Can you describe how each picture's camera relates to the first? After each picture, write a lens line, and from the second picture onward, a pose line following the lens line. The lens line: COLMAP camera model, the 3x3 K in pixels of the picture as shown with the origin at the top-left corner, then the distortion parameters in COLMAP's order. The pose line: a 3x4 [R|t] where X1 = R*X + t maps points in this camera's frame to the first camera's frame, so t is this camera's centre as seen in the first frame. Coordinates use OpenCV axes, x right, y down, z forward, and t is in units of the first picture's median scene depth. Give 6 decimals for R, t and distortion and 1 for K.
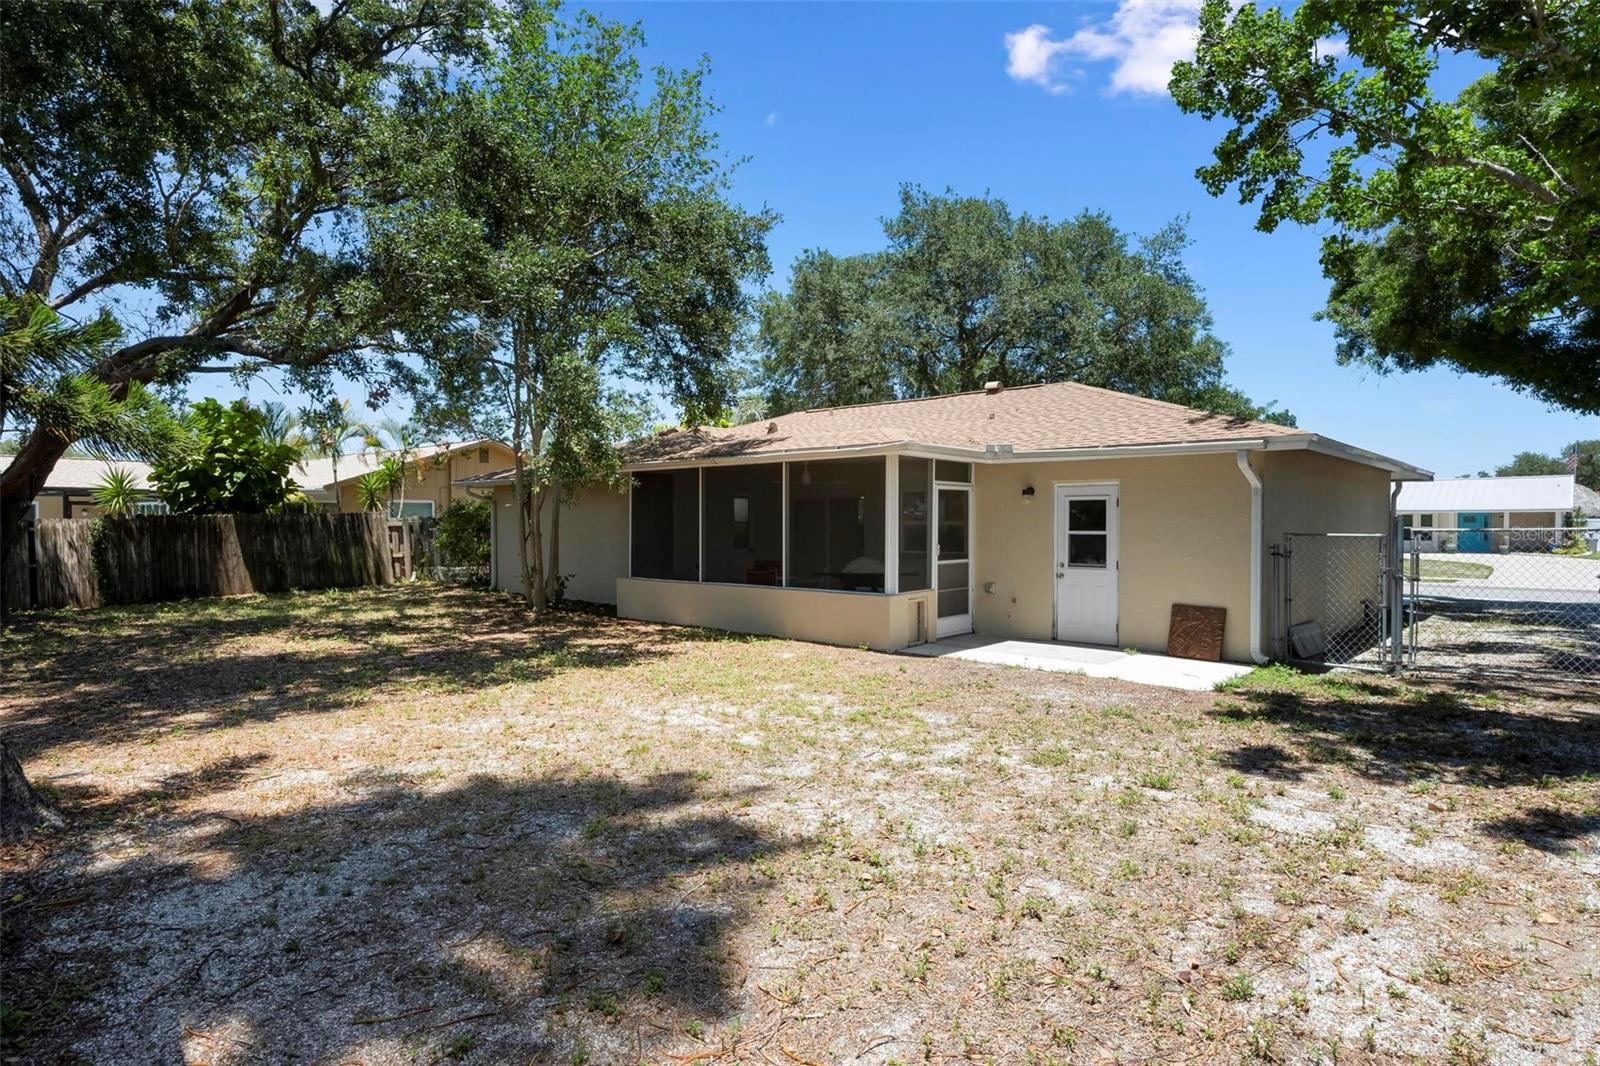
lens RADIAL K [[896.0, 0, 802.2], [0, 896.0, 530.5], [0, 0, 1]] dist [0.000537, -0.000090]
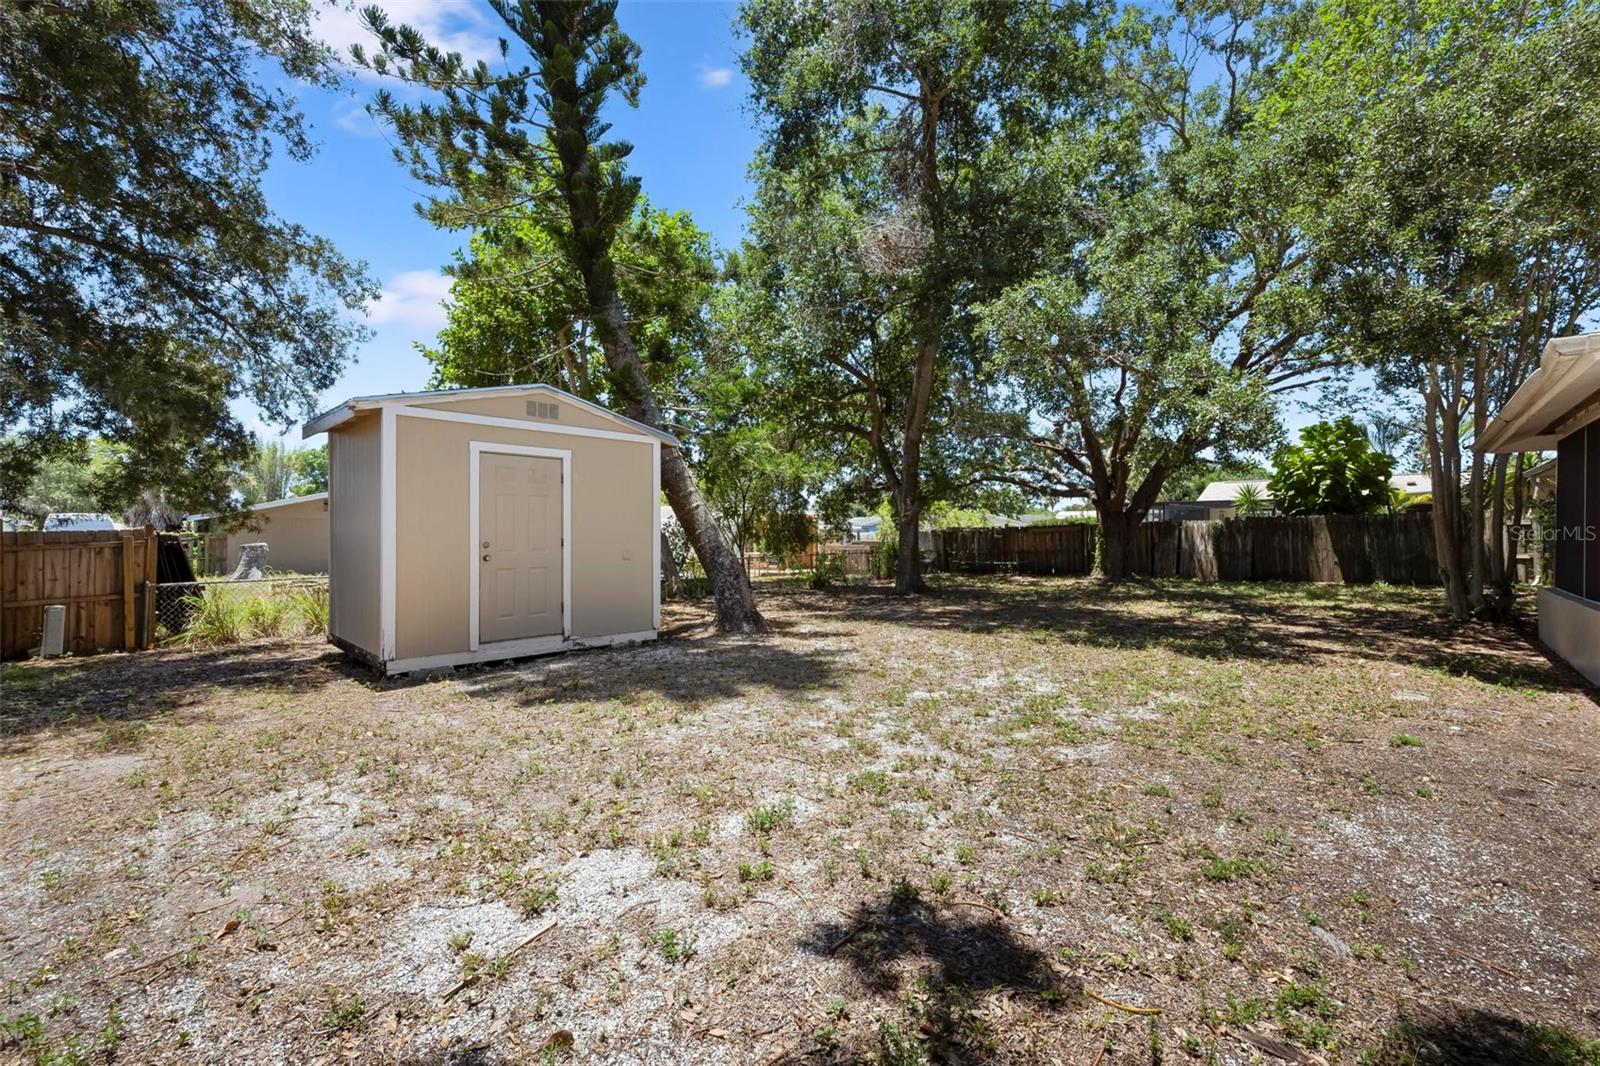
lens RADIAL K [[667.5, 0, 802.9], [0, 667.5, 527.9], [0, 0, 1]] dist [-0.010254, 0.000600]
pose [[-0.016244, 0.003020, -0.999863, 1.050385], [-0.014765, 0.999886, 0.003260, 0.025522], [0.999759, 0.014816, -0.016198, 1.121341]]
